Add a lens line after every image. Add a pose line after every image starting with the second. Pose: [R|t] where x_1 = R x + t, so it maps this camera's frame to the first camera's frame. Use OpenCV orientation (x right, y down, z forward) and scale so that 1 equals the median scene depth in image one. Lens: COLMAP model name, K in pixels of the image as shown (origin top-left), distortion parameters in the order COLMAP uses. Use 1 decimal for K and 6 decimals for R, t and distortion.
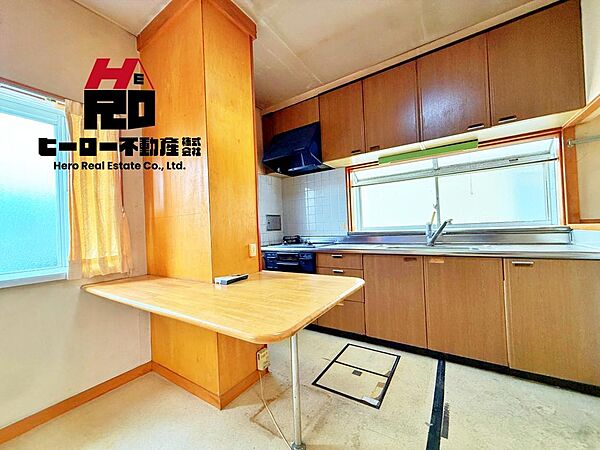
lens RADIAL K [[240.2, 0, 298.1], [0, 240.2, 224.4], [0, 0, 1]] dist [0.000486, 0.000257]
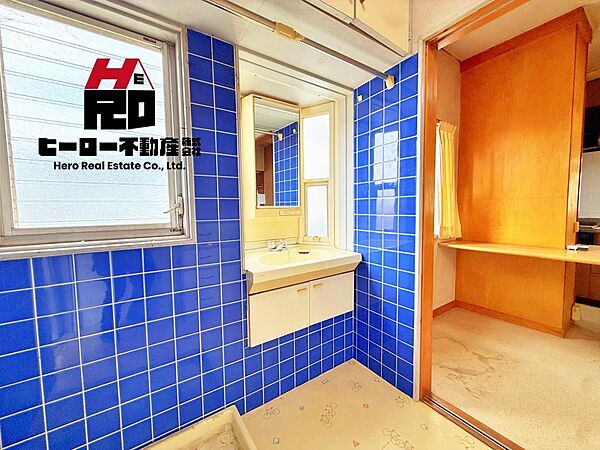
lens RADIAL K [[240.2, 0, 298.1], [0, 240.2, 224.4], [0, 0, 1]] dist [0.000486, 0.000257]
pose [[0.923872, 0.051376, -0.379237, -1.064884], [-0.015680, 0.995197, 0.096624, -0.002472], [0.382380, -0.083322, 0.920241, -0.711749]]
